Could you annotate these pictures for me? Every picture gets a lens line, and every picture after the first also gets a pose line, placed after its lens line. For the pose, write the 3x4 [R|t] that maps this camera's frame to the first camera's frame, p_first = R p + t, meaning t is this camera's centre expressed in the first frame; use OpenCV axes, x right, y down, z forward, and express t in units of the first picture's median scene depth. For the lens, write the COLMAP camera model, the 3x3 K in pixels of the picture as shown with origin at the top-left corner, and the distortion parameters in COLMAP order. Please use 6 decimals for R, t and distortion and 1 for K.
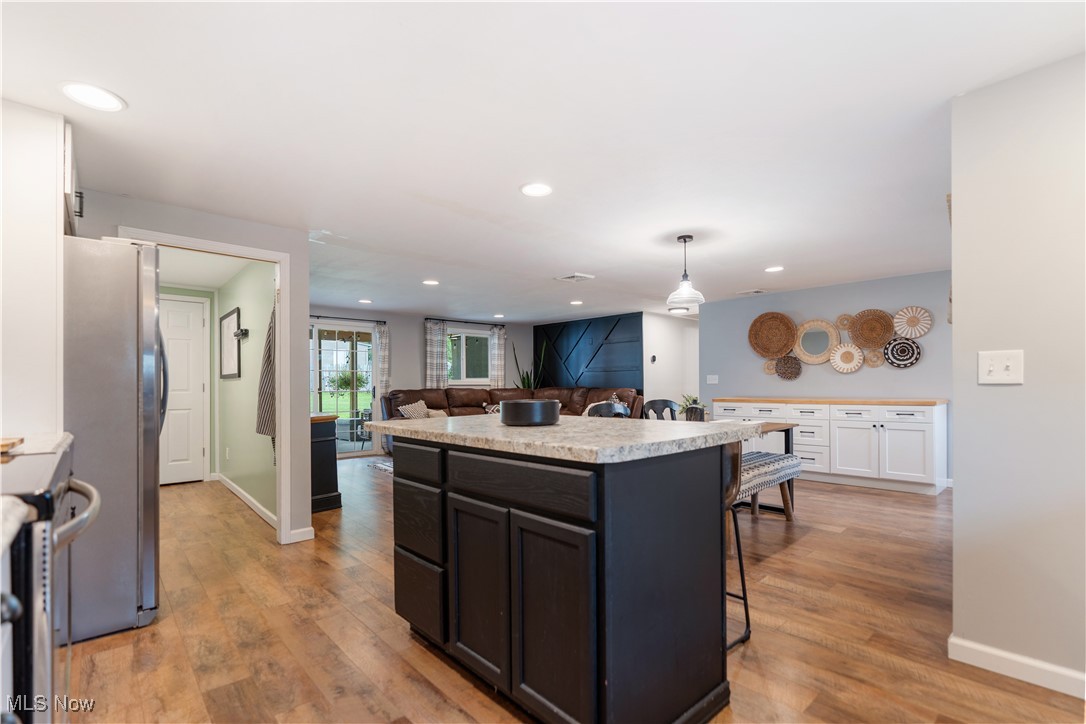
lens RADIAL K [[515.6, 0, 541.9], [0, 515.6, 384.9], [0, 0, 1]] dist [-0.013867, -0.000095]
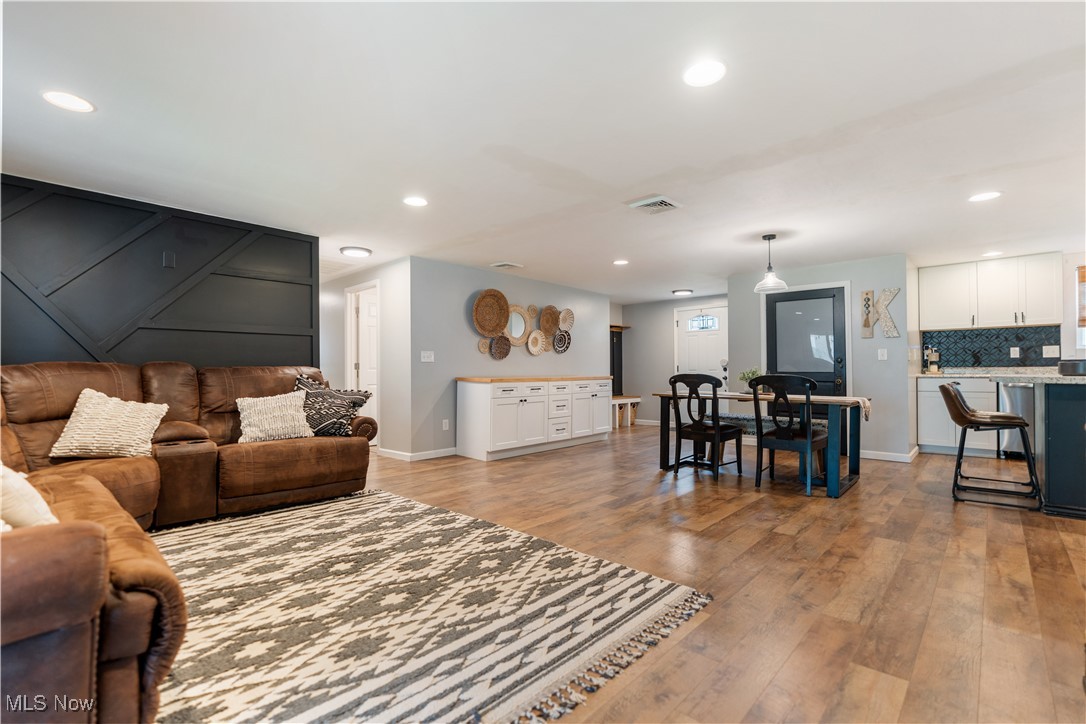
lens RADIAL K [[496.2, 0, 543.0], [0, 496.2, 362.0], [0, 0, 1]] dist [-0.012624, -0.000088]
pose [[-0.107423, 0.028963, 0.993791, -0.370199], [0.005566, 0.999577, -0.028530, 0.017319], [-0.994198, 0.002467, -0.107539, 0.757380]]
